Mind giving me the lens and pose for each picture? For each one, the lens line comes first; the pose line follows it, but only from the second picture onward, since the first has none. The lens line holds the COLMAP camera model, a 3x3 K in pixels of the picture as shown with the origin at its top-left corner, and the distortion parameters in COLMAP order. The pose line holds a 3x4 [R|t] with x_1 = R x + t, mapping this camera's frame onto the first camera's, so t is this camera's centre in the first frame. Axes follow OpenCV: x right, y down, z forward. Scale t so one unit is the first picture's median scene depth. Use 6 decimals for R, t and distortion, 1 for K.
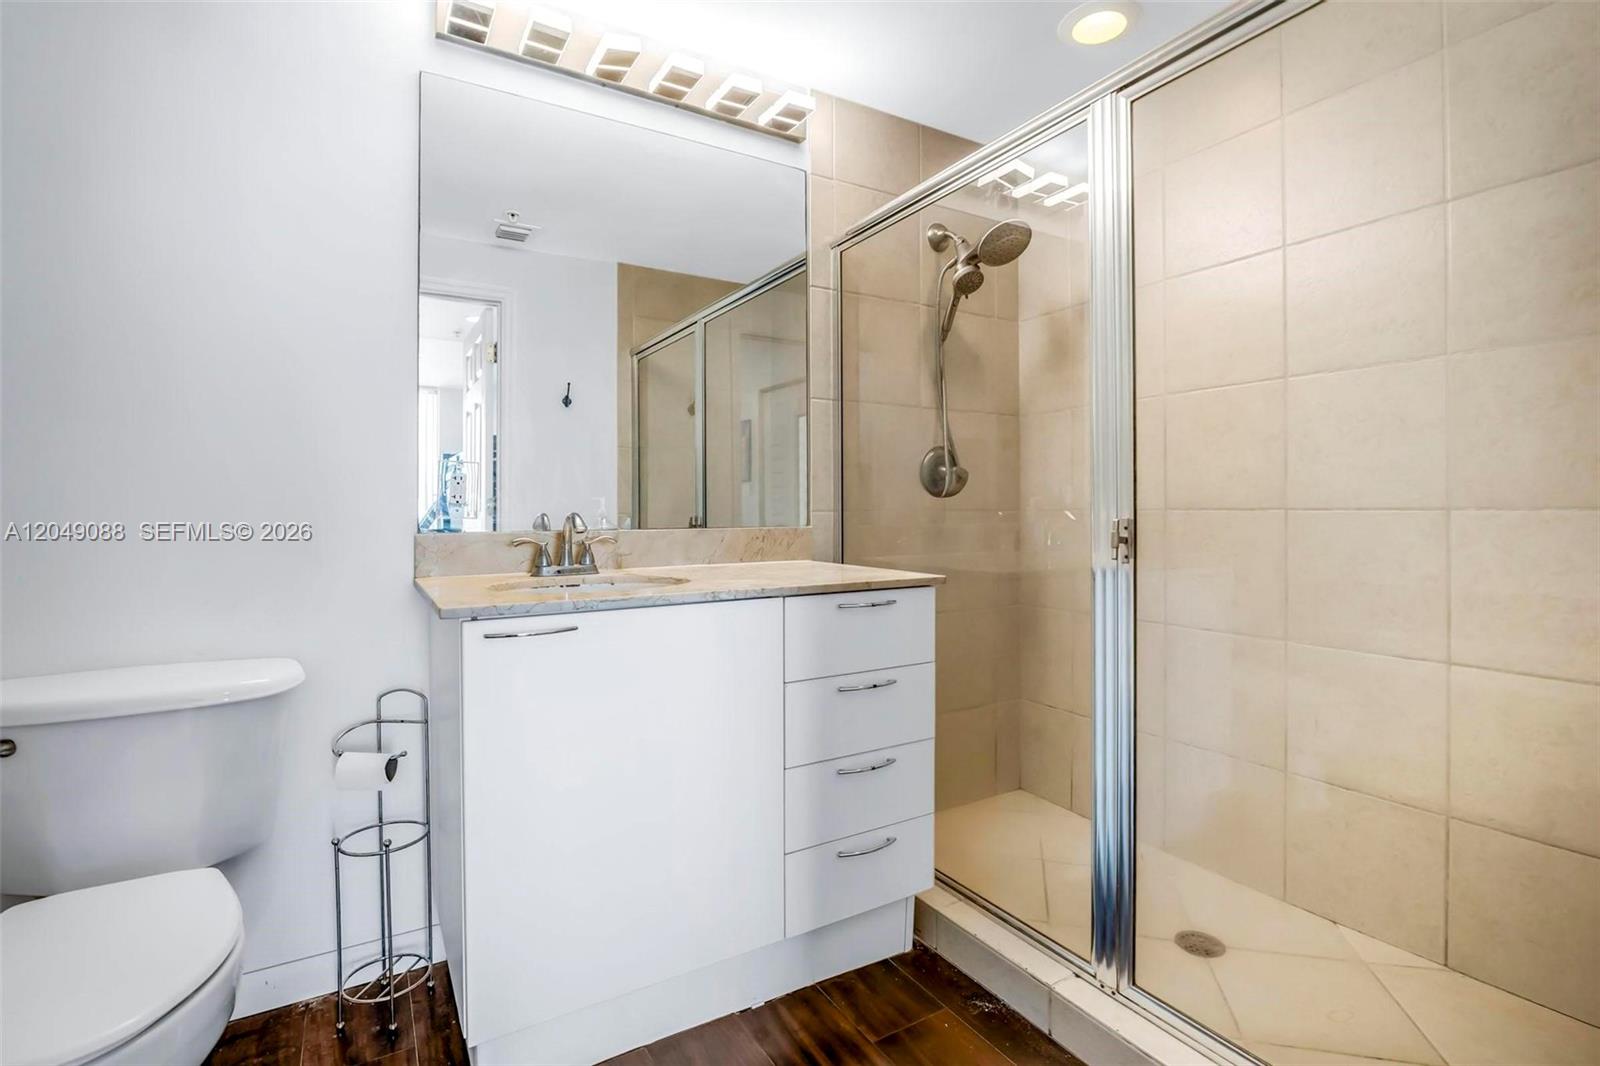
lens RADIAL K [[750.6, 0, 791.5], [0, 750.6, 510.0], [0, 0, 1]] dist [-0.002636, 0.000461]
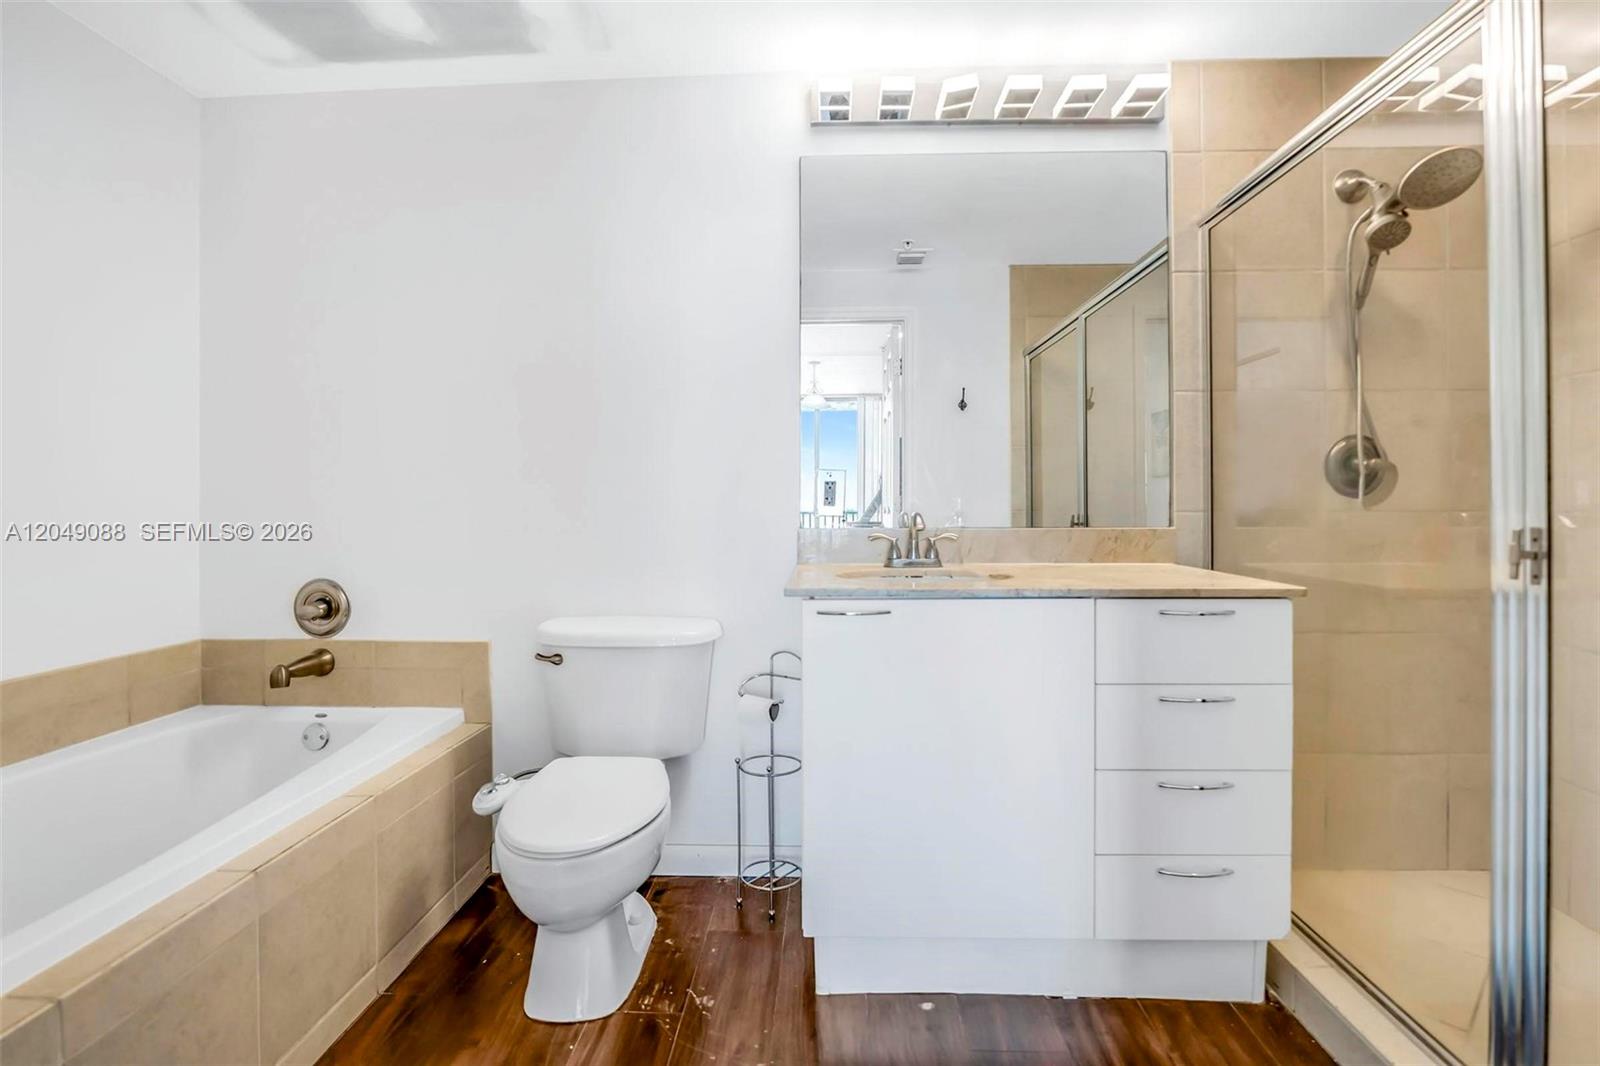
lens RADIAL K [[741.3, 0, 797.3], [0, 741.3, 503.1], [0, 0, 1]] dist [0.002042, 0.000361]
pose [[0.847295, 0.000554, -0.531122, 0.143100], [-0.001244, 0.999999, -0.000940, -0.008476], [0.531121, 0.001457, 0.847295, -0.043508]]
